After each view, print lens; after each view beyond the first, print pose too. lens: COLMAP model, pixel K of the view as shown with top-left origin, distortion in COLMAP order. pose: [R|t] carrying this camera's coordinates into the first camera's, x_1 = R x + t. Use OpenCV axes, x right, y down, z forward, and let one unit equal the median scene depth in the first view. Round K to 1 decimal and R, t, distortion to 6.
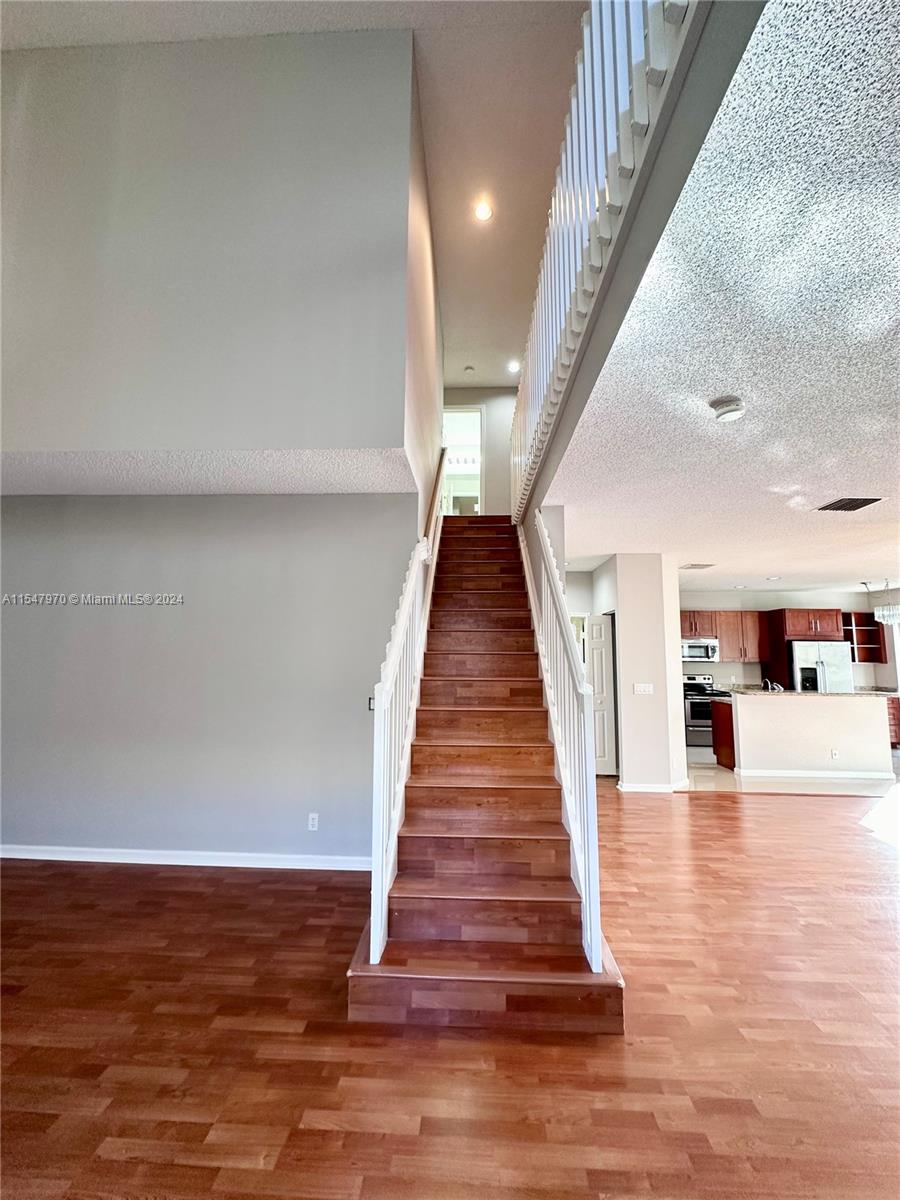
lens RADIAL K [[478.7, 0, 450.0], [0, 478.7, 600.0], [0, 0, 1]] dist [-0.002792, 0.000982]
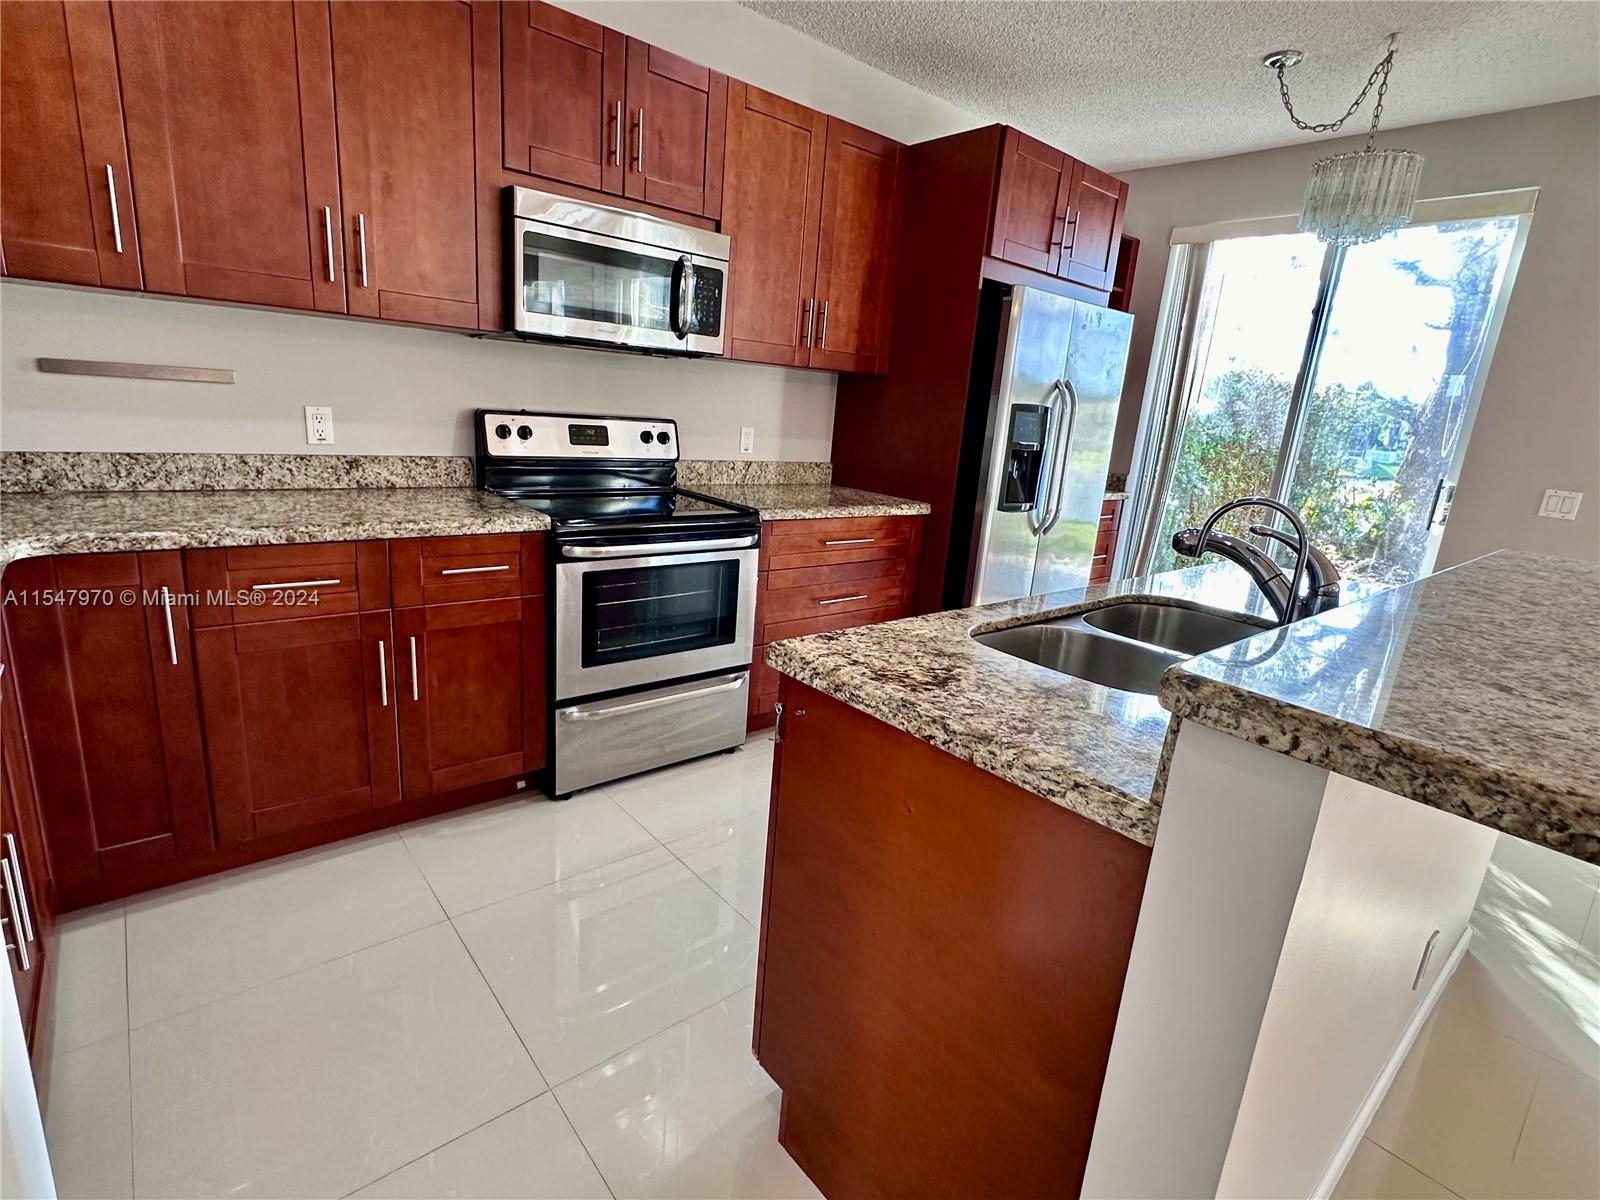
lens RADIAL K [[782.8, 0, 796.0], [0, 782.8, 601.3], [0, 0, 1]] dist [-0.003064, 0.000185]
pose [[0.732274, -0.119884, 0.670375, 0.354130], [-0.146550, 0.933580, 0.327035, 0.113569], [-0.665055, -0.337723, 0.666067, 0.728355]]
